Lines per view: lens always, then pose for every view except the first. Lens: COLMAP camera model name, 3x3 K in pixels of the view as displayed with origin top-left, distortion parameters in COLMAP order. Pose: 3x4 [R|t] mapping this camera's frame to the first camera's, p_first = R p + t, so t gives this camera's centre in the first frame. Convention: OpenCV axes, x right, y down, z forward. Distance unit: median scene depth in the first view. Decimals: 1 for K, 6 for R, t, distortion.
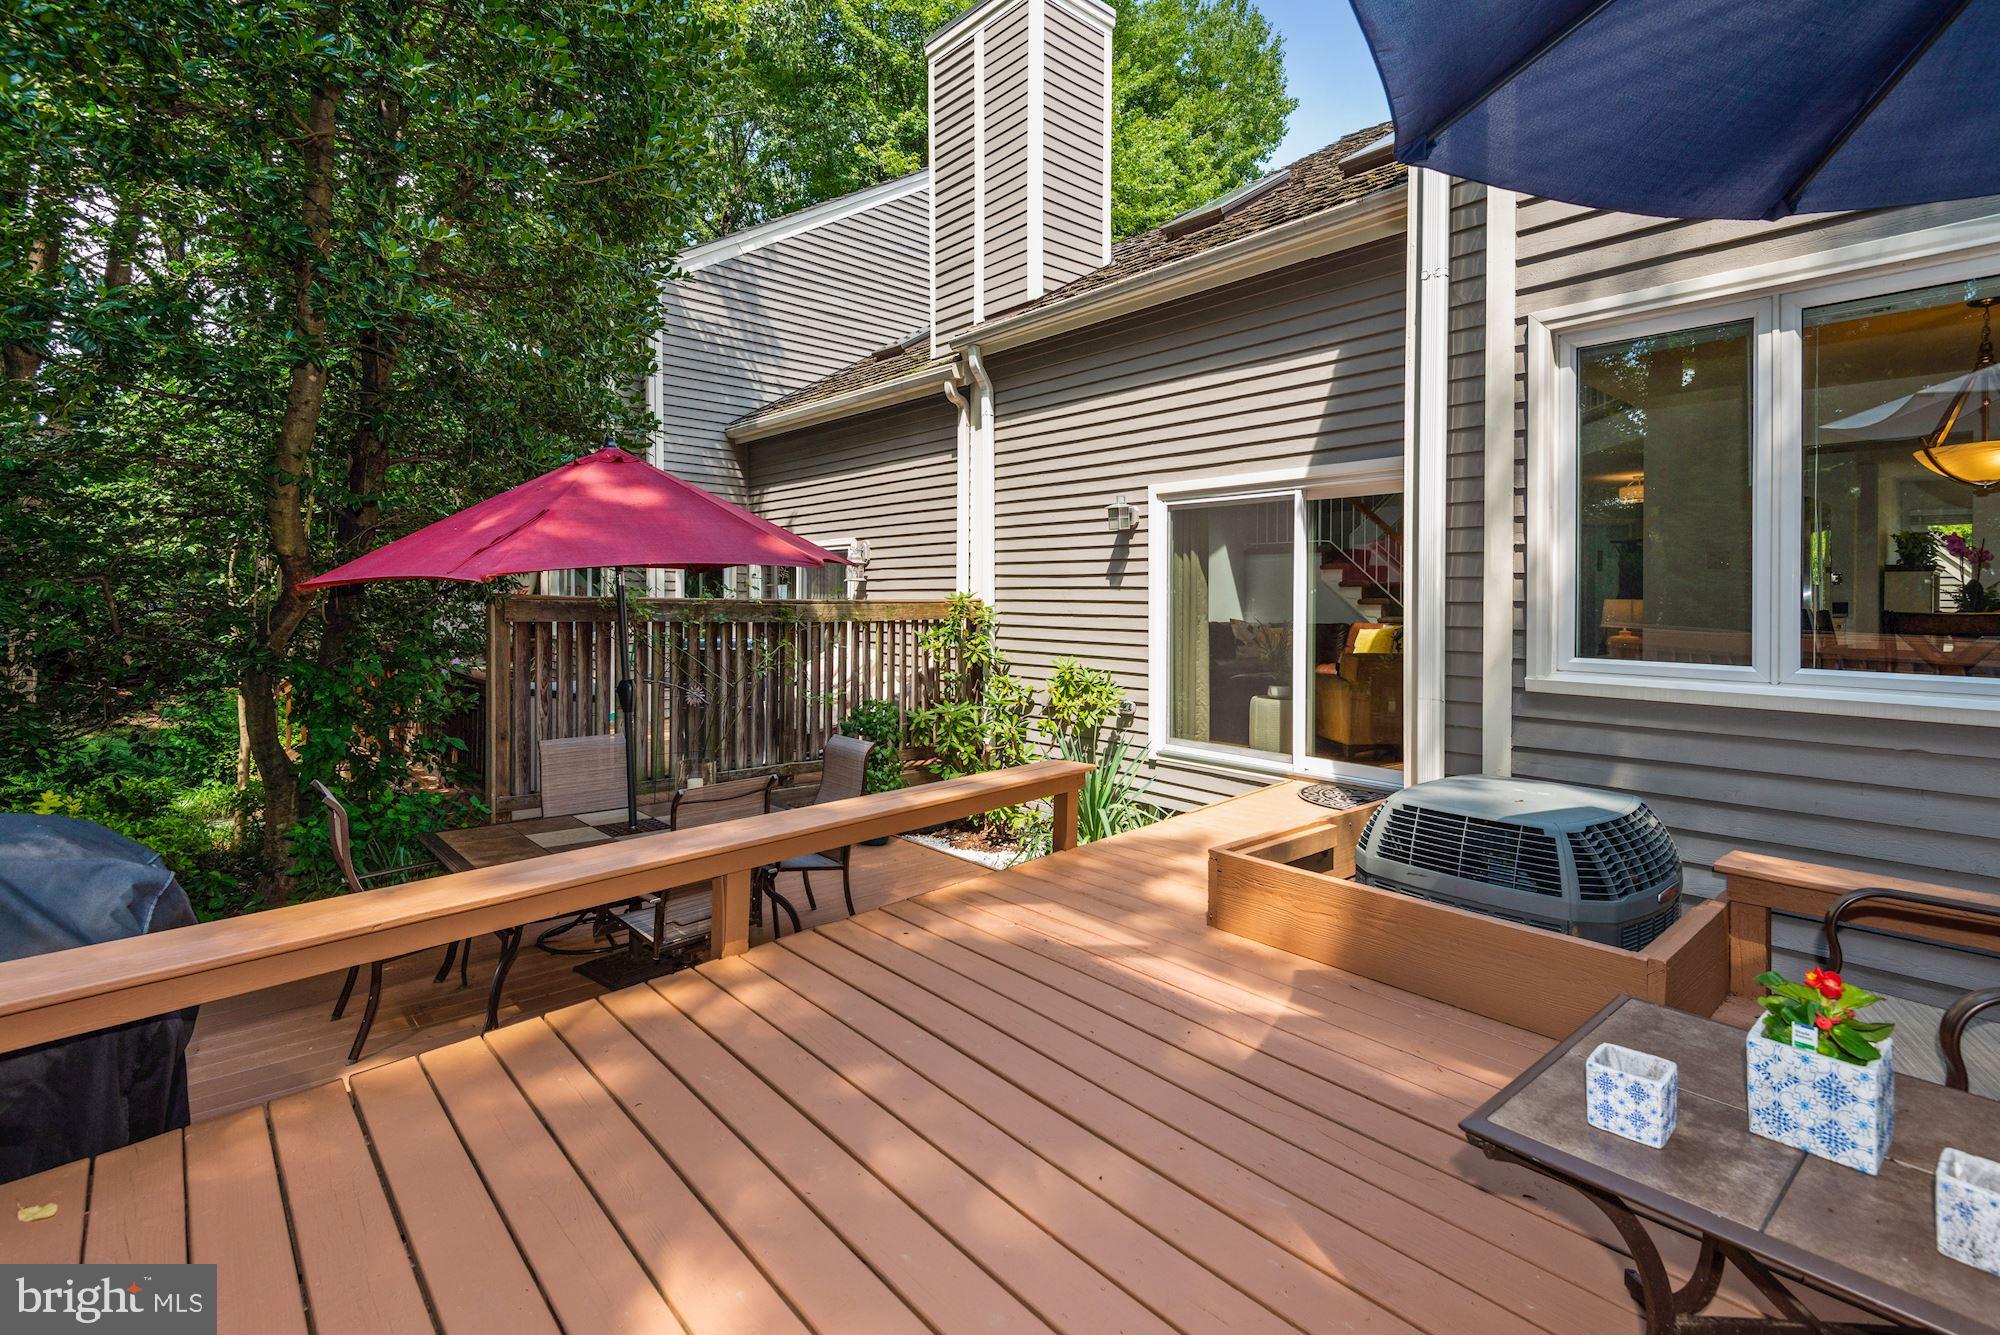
lens RADIAL K [[933.6, 0, 996.6], [0, 933.6, 614.2], [0, 0, 1]] dist [0.010046, -0.000358]
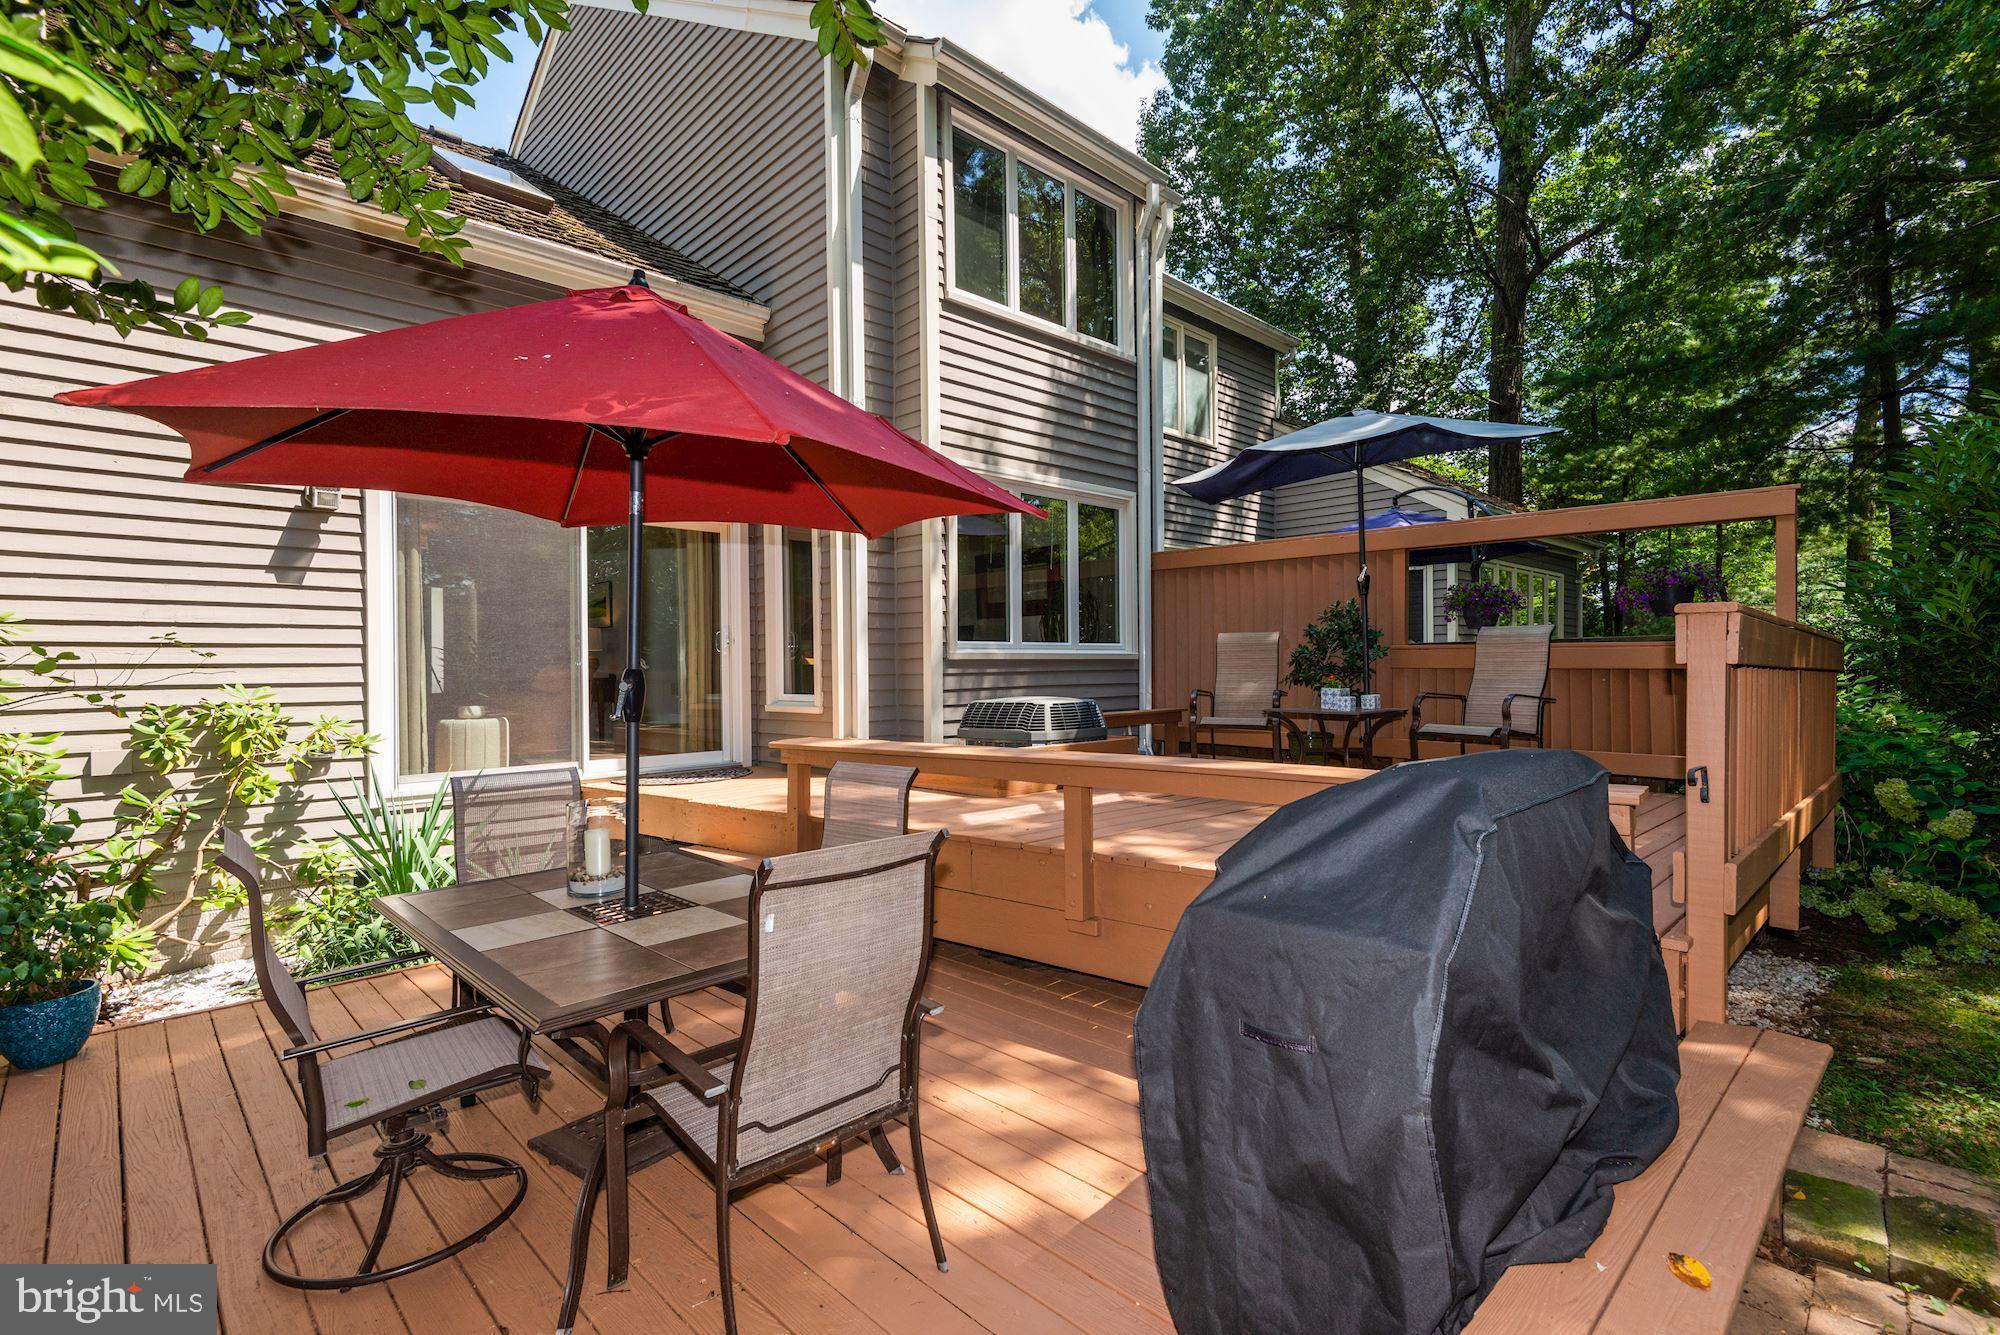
lens RADIAL K [[934.8, 0, 997.6], [0, 934.8, 639.7], [0, 0, 1]] dist [-0.023601, -0.000277]
pose [[-0.058239, -0.001098, 0.998302, -0.618918], [0.014857, 0.999888, 0.001967, 0.019336], [-0.998192, 0.014946, -0.058216, 0.501989]]
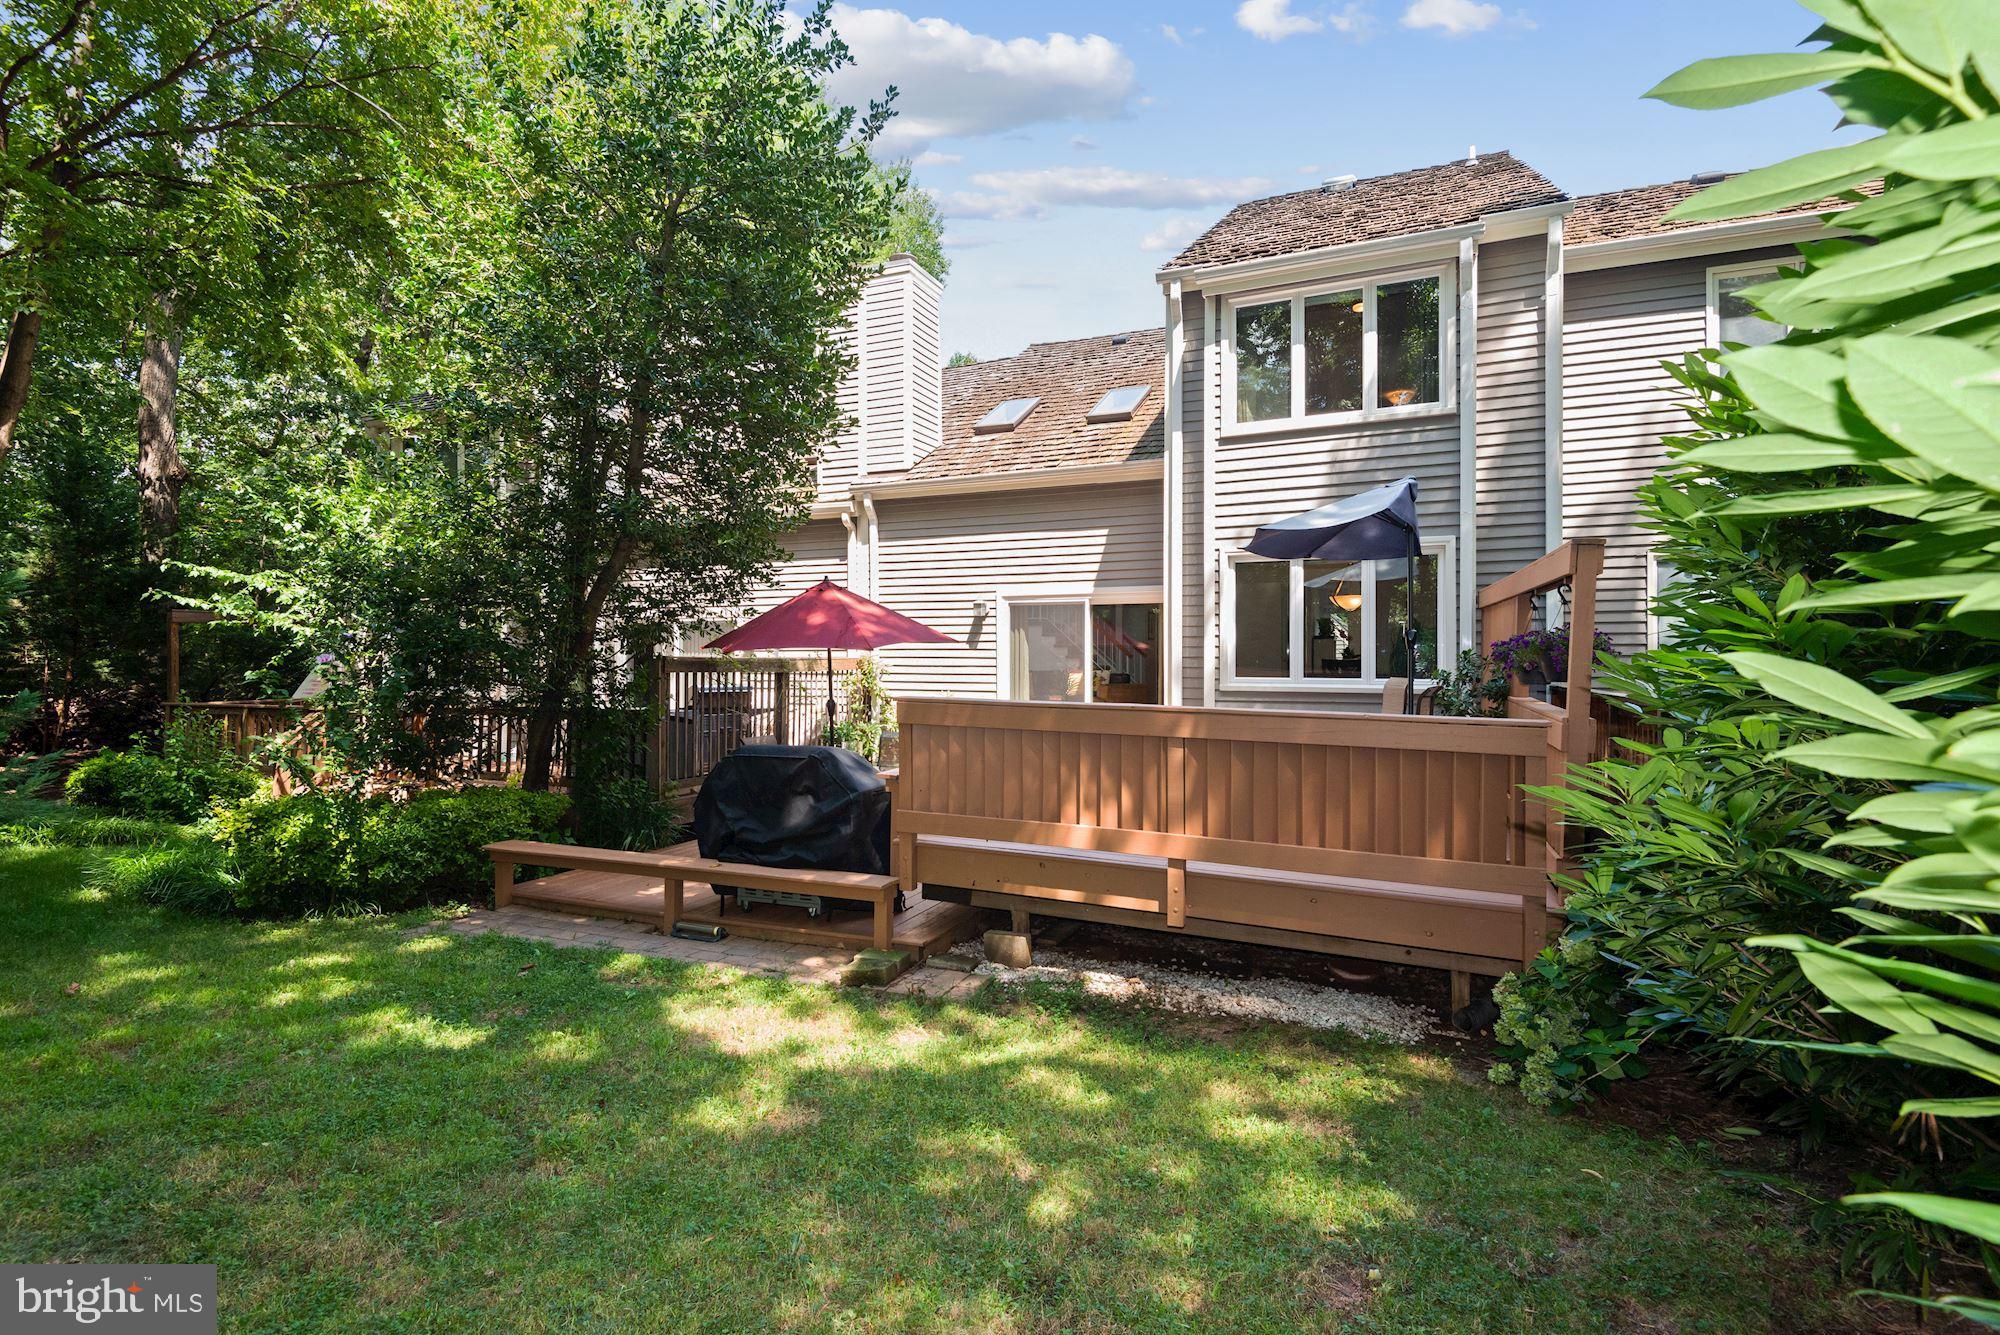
lens RADIAL K [[905.3, 0, 1001.3], [0, 905.3, 657.6], [0, 0, 1]] dist [0.014815, -0.000515]
pose [[0.908231, -0.005771, 0.418428, -0.517822], [0.011875, 0.999858, -0.011984, 0.006704], [-0.418300, 0.015853, 0.908171, -0.515966]]
